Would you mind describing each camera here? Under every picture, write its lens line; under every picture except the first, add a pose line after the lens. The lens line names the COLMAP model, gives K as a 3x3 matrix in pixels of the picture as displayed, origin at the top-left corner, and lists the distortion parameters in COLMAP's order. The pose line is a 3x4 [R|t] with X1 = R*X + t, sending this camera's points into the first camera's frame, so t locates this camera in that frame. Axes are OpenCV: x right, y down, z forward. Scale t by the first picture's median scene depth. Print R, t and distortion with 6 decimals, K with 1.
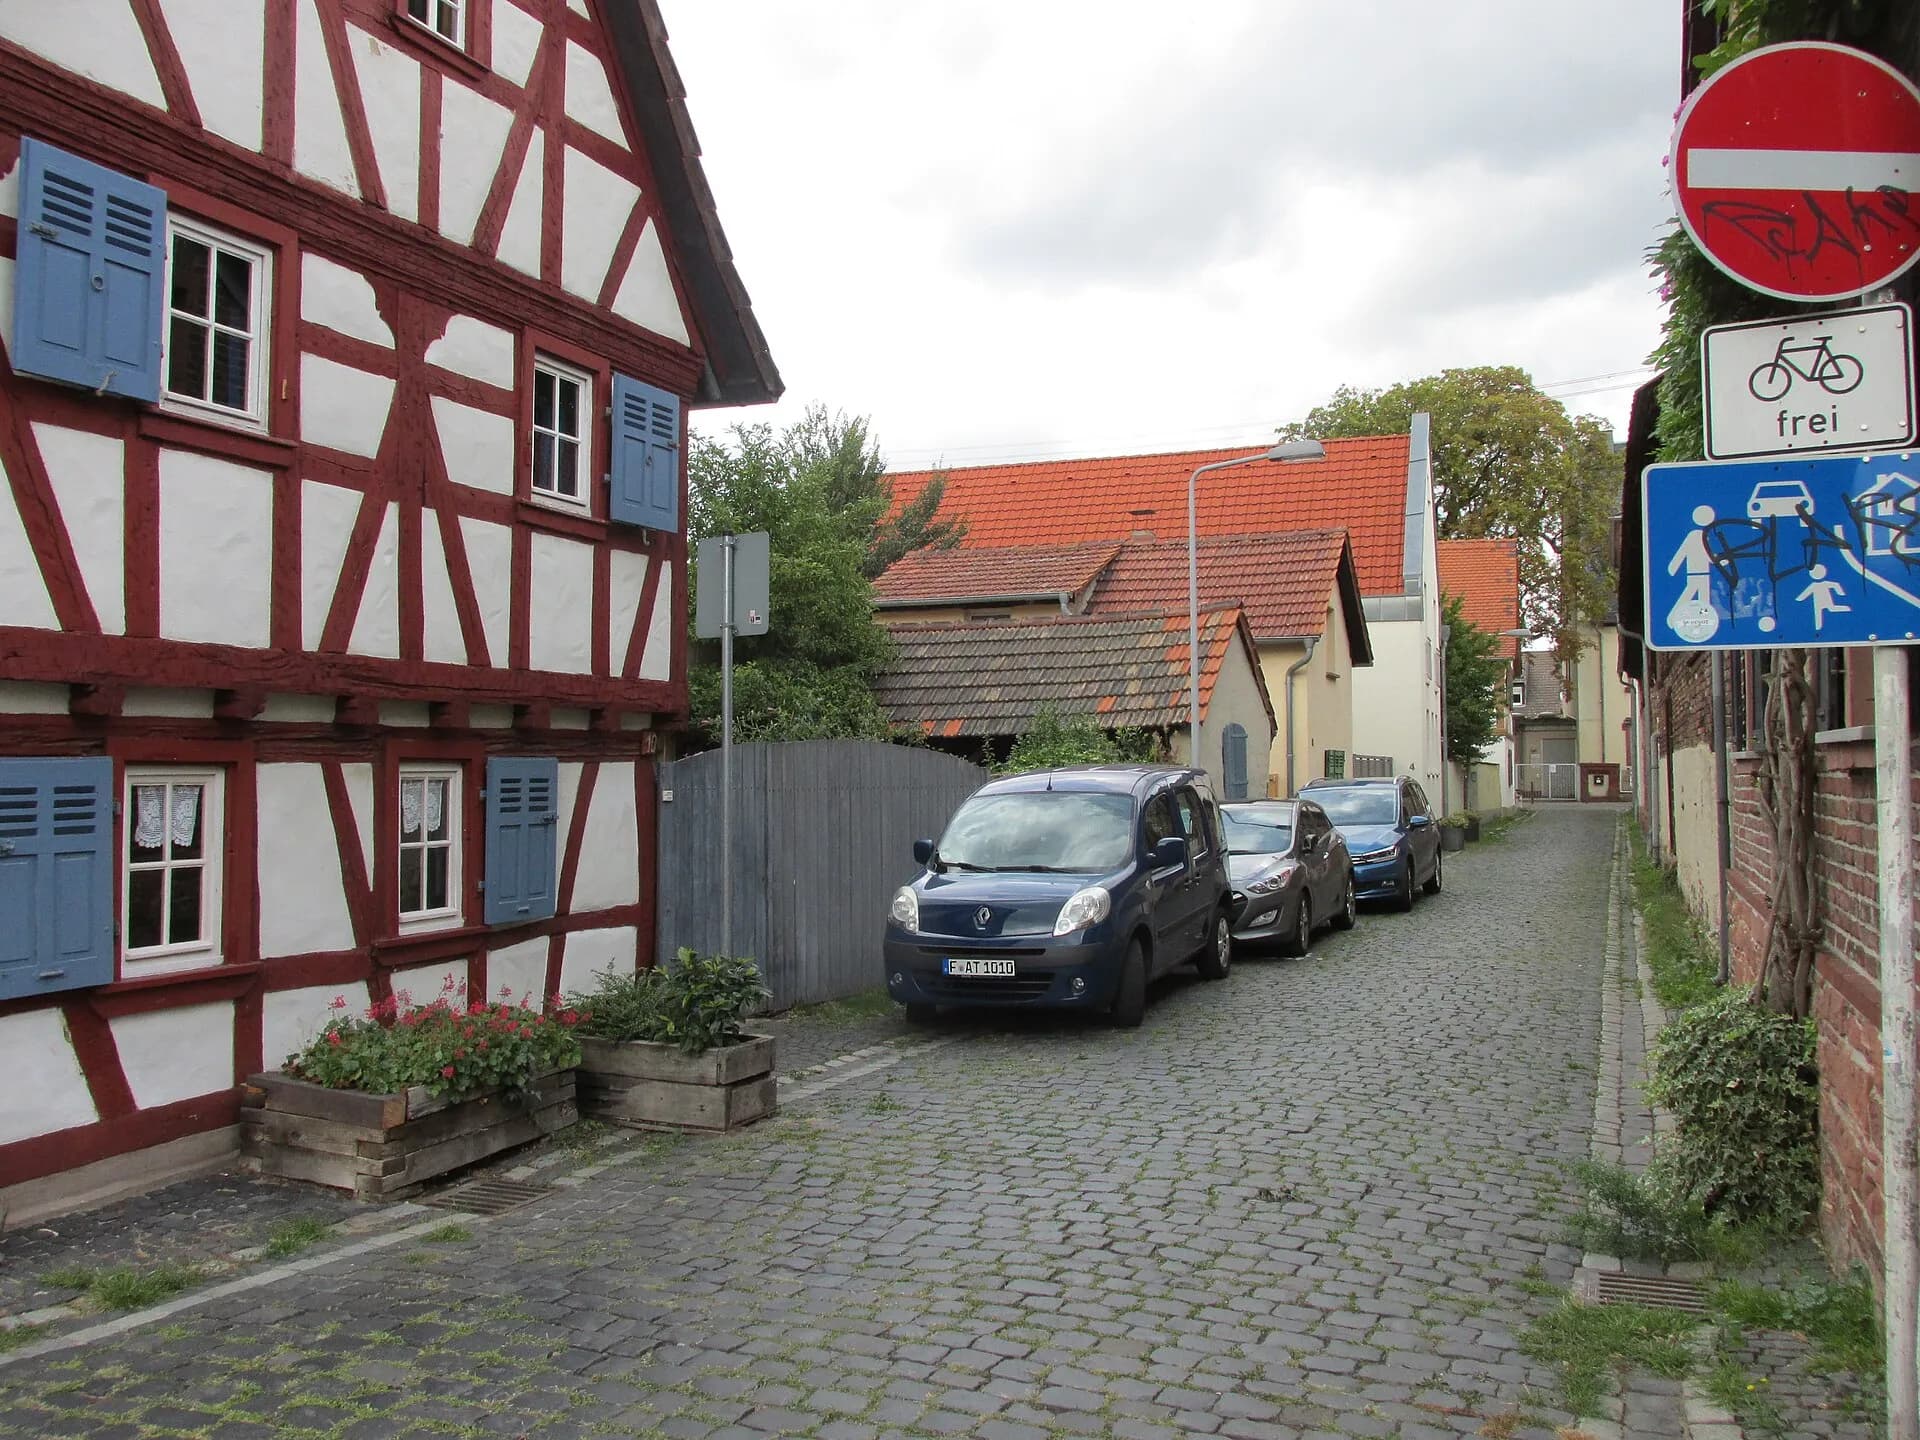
lens RADIAL K [[1583.7, 0, 968.4], [0, 1583.7, 720.9], [0, 0, 1]] dist [-0.036116, 0.006120]
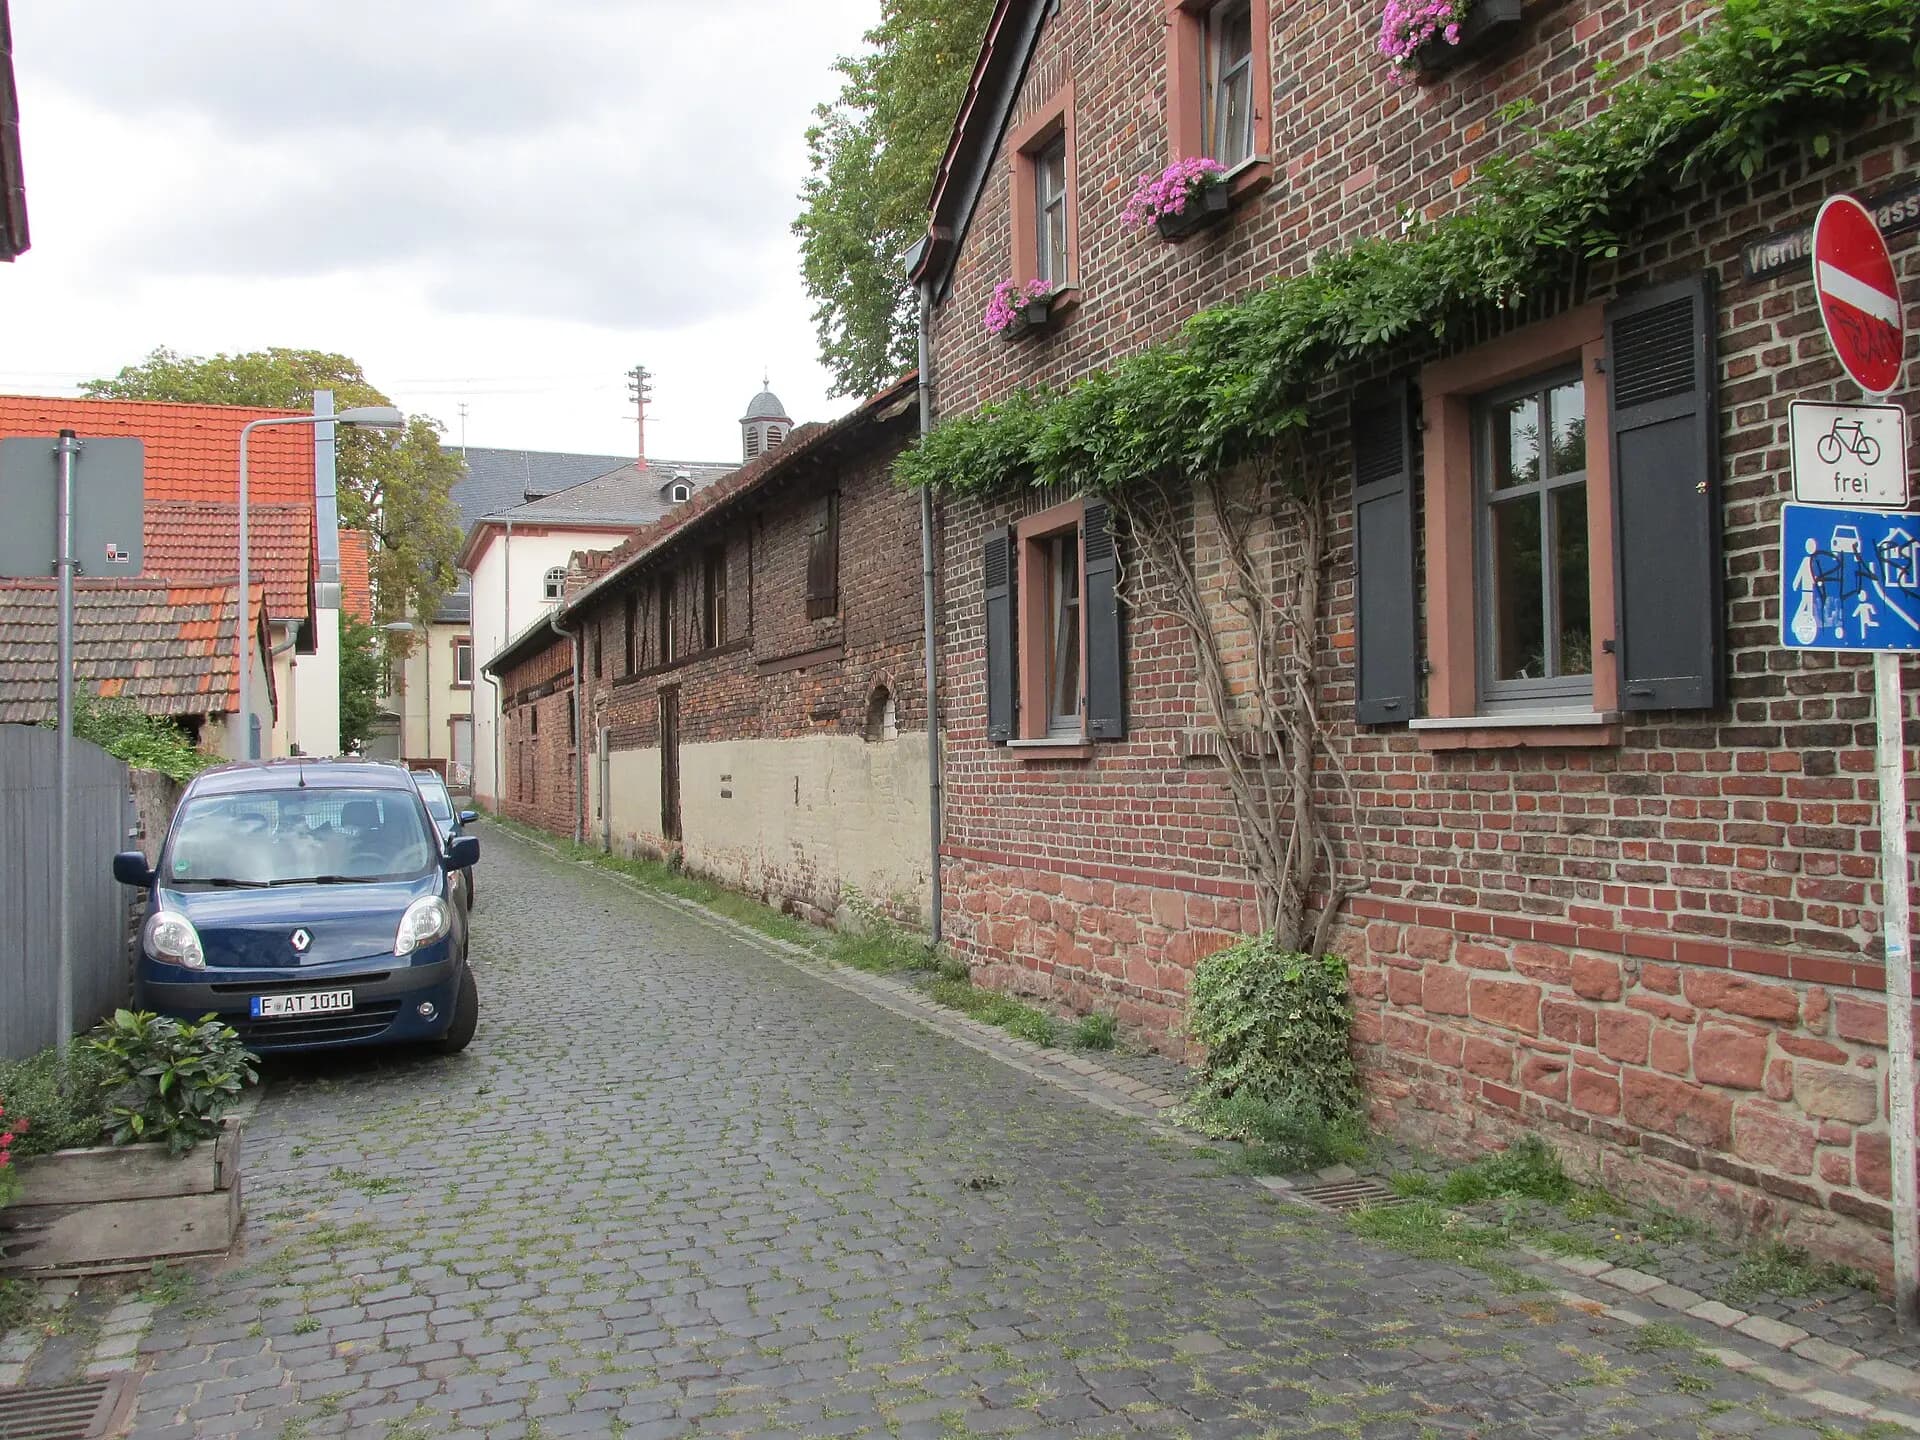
lens RADIAL K [[1583.7, 0, 920.7], [0, 1583.7, 720.7], [0, 0, 1]] dist [-0.036116, 0.006120]
pose [[0.732597, 0.009282, 0.680600, -0.418179], [-0.010745, 0.999940, -0.002071, 0.010221], [-0.680578, -0.005796, 0.732652, 0.246344]]
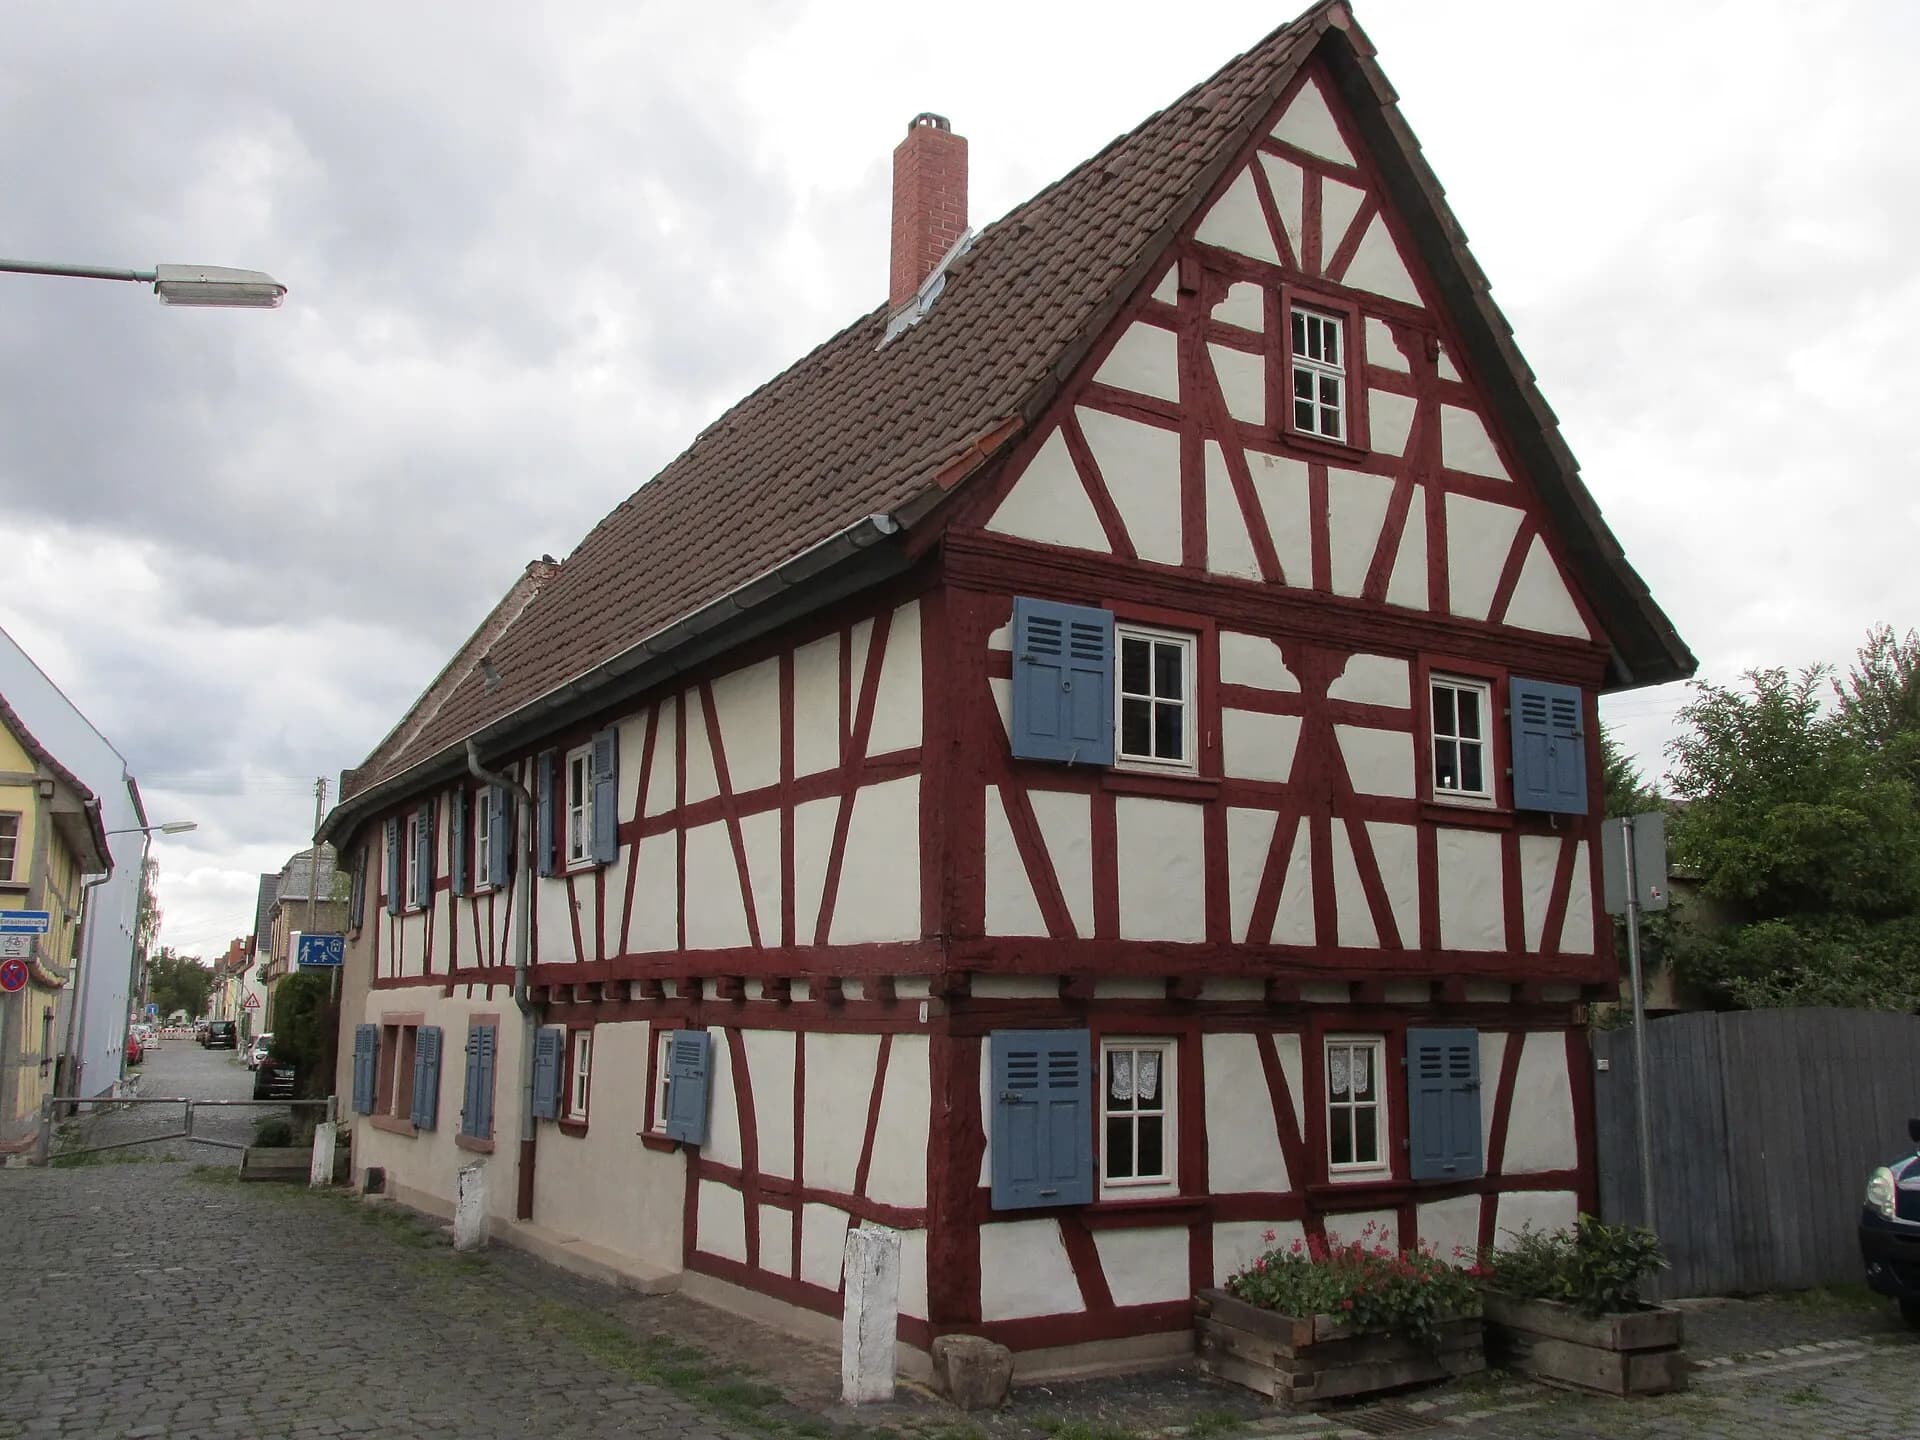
lens RADIAL K [[1583.7, 0, 962.8], [0, 1583.7, 726.5], [0, 0, 1]] dist [-0.036116, 0.006120]
pose [[0.779821, -0.105802, -0.616996, 0.188094], [0.008784, 0.987366, -0.158211, -0.016207], [0.625941, 0.117956, 0.770899, -0.115324]]
